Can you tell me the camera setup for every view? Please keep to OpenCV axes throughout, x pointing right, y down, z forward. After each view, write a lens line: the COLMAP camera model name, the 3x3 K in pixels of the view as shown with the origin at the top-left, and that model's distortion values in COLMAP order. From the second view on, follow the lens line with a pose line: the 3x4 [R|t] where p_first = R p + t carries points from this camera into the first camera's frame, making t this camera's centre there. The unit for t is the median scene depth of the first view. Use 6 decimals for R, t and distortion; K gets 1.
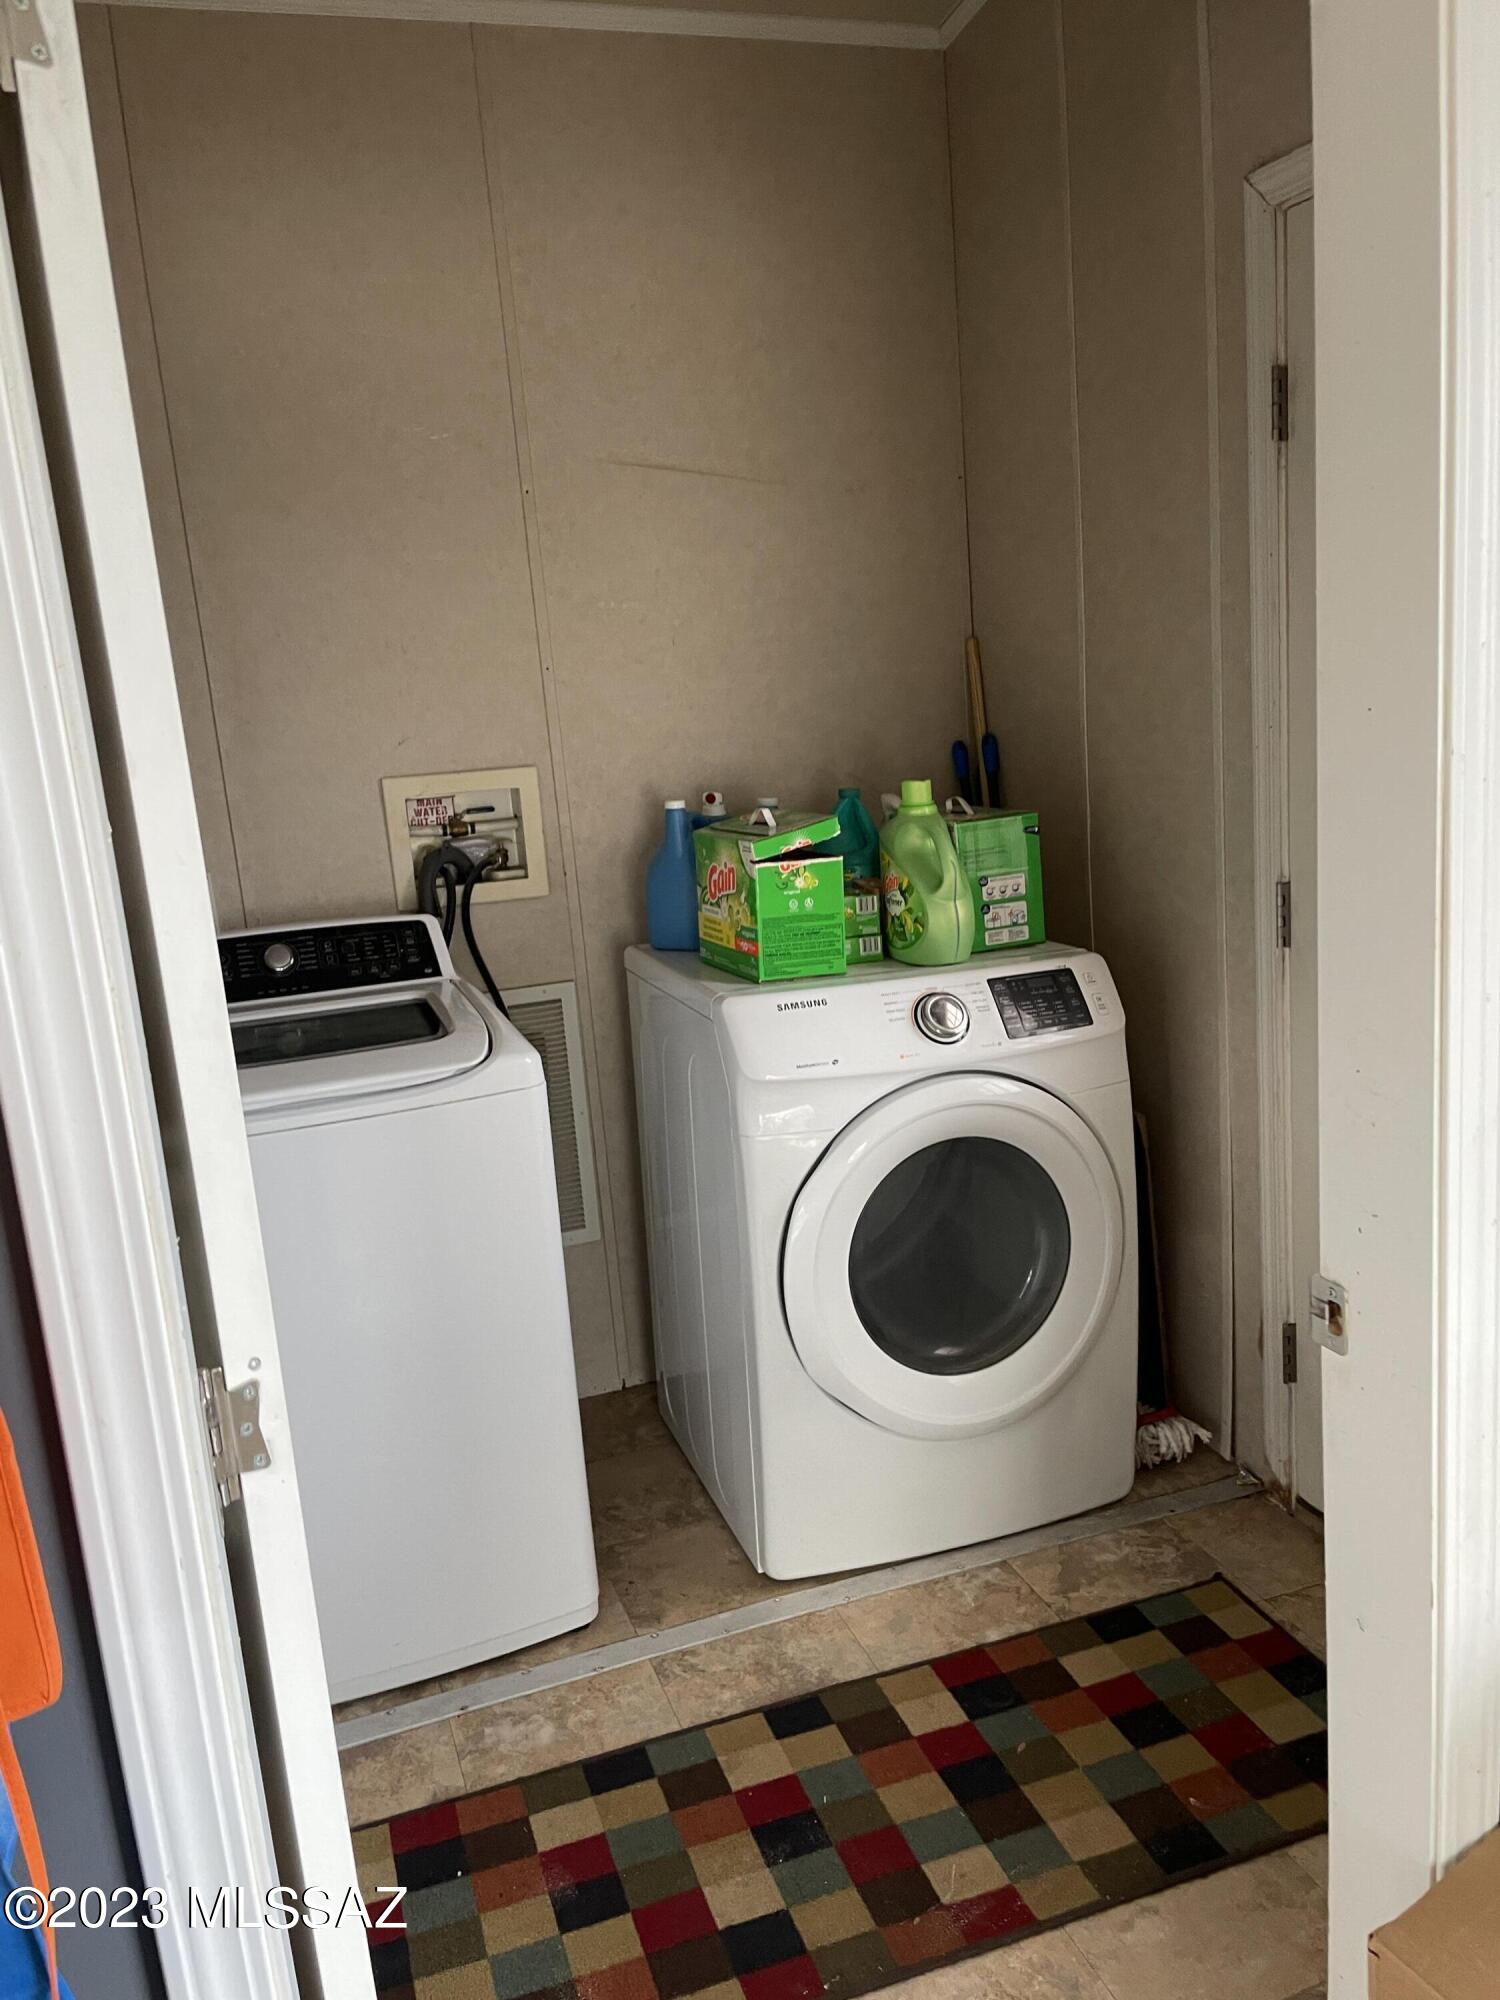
lens RADIAL K [[1525.0, 0, 753.3], [0, 1525.0, 990.7], [0, 0, 1]] dist [0.081824, -0.115395]
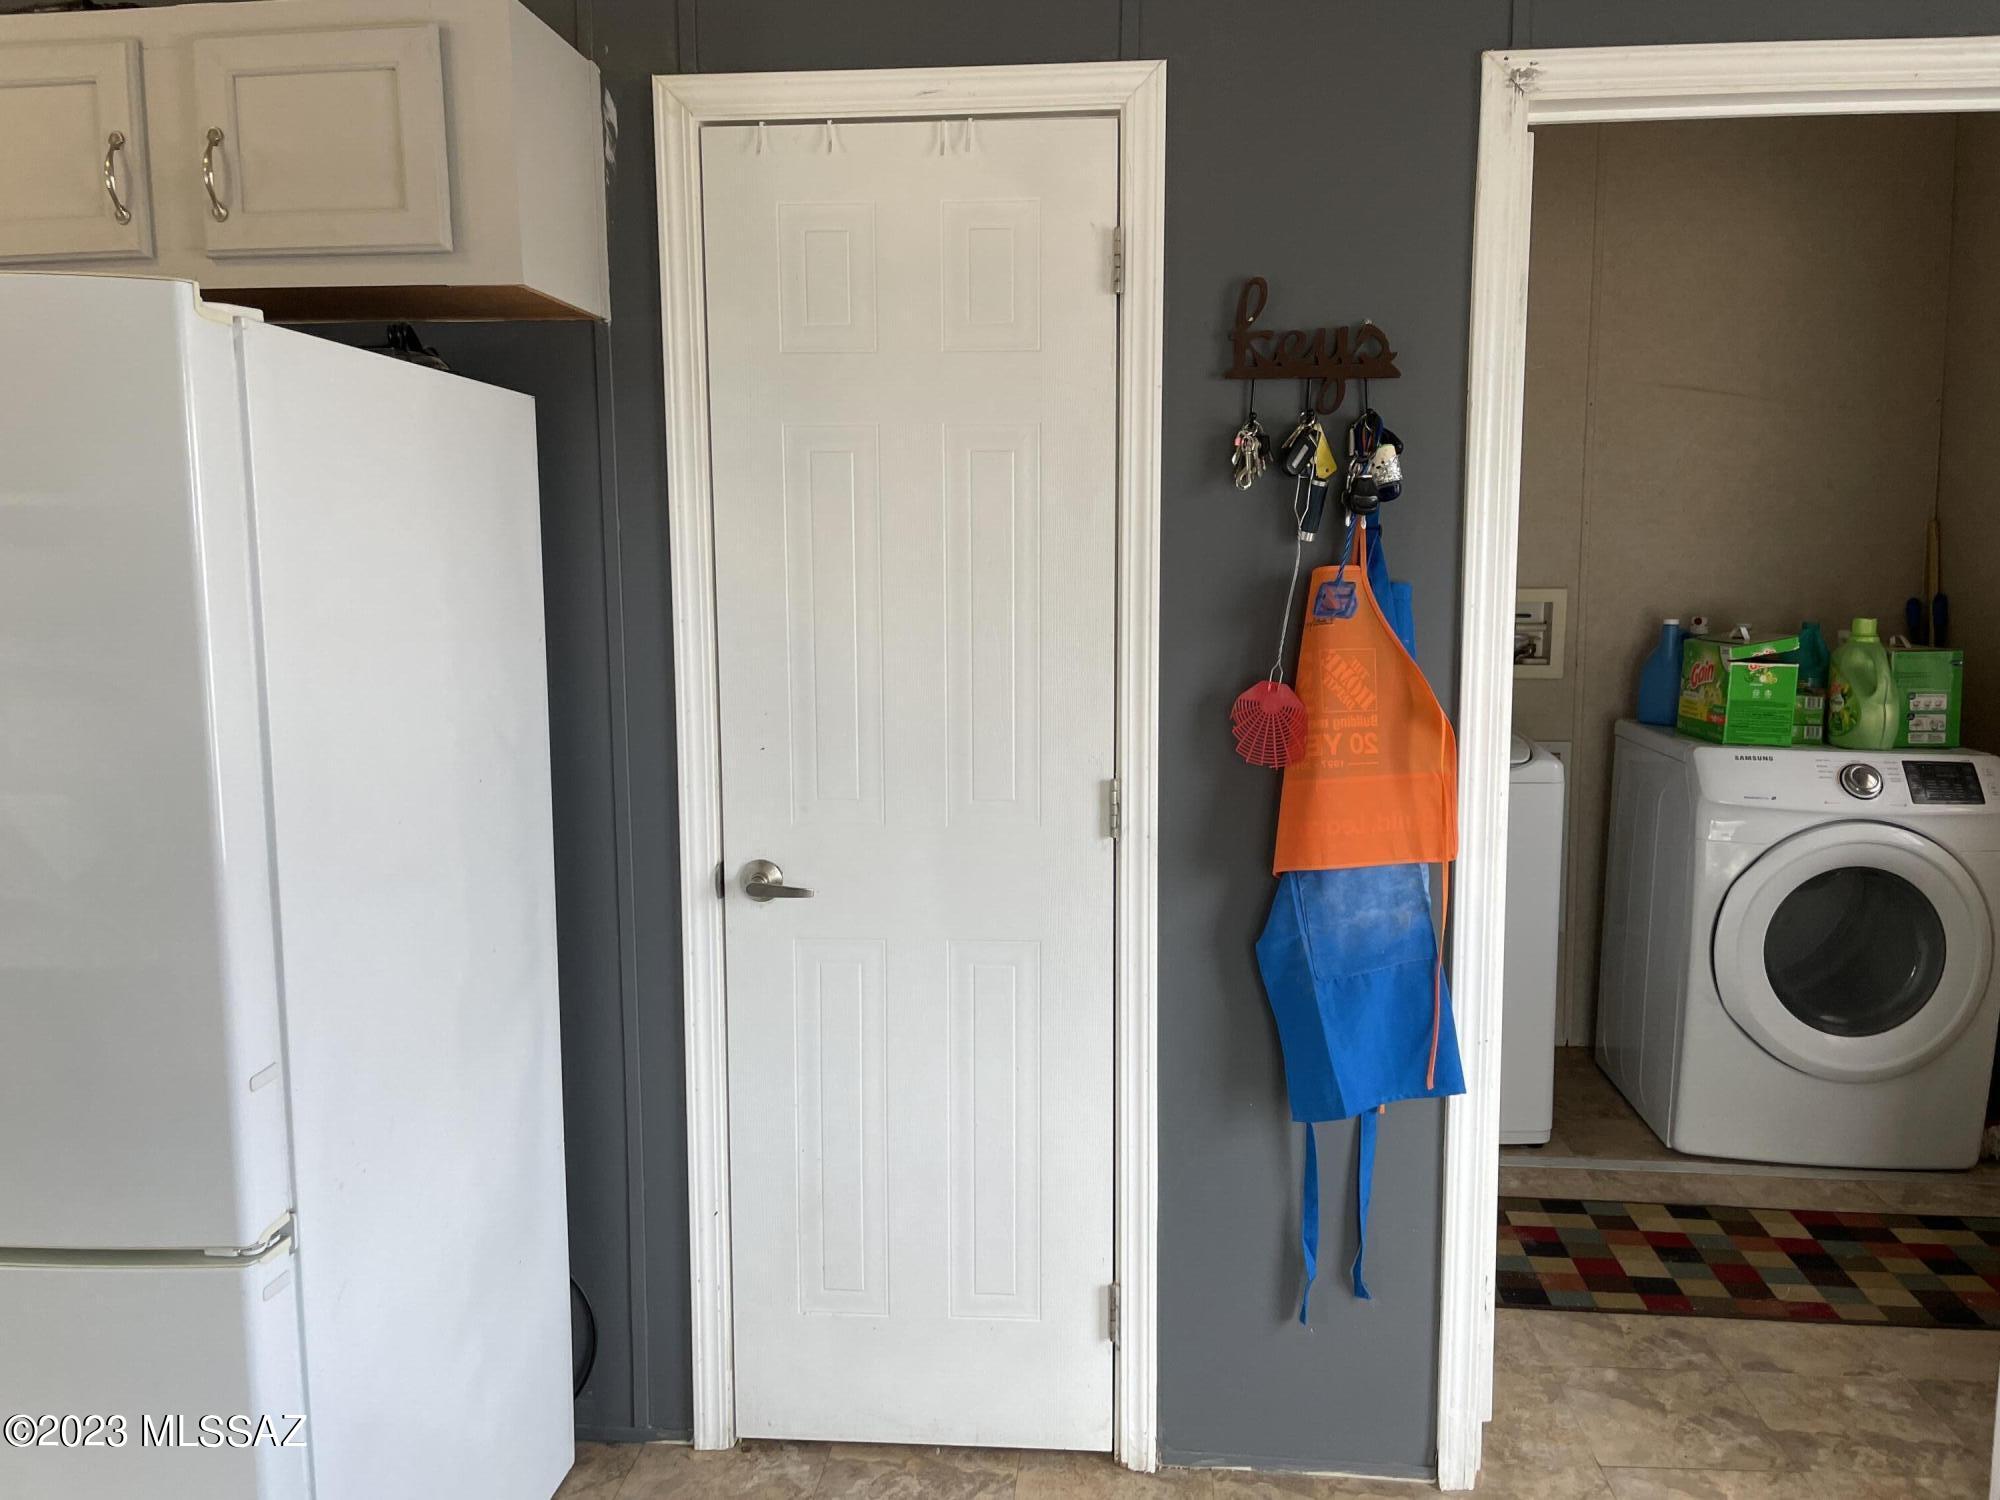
lens RADIAL K [[1525.0, 0, 1021.5], [0, 1525.0, 736.5], [0, 0, 1]] dist [0.081824, -0.115395]
pose [[0.908621, 0.125233, -0.398402, -0.018285], [-0.149183, 0.988368, -0.029554, 0.132975], [0.390066, 0.086289, 0.916735, -0.617289]]
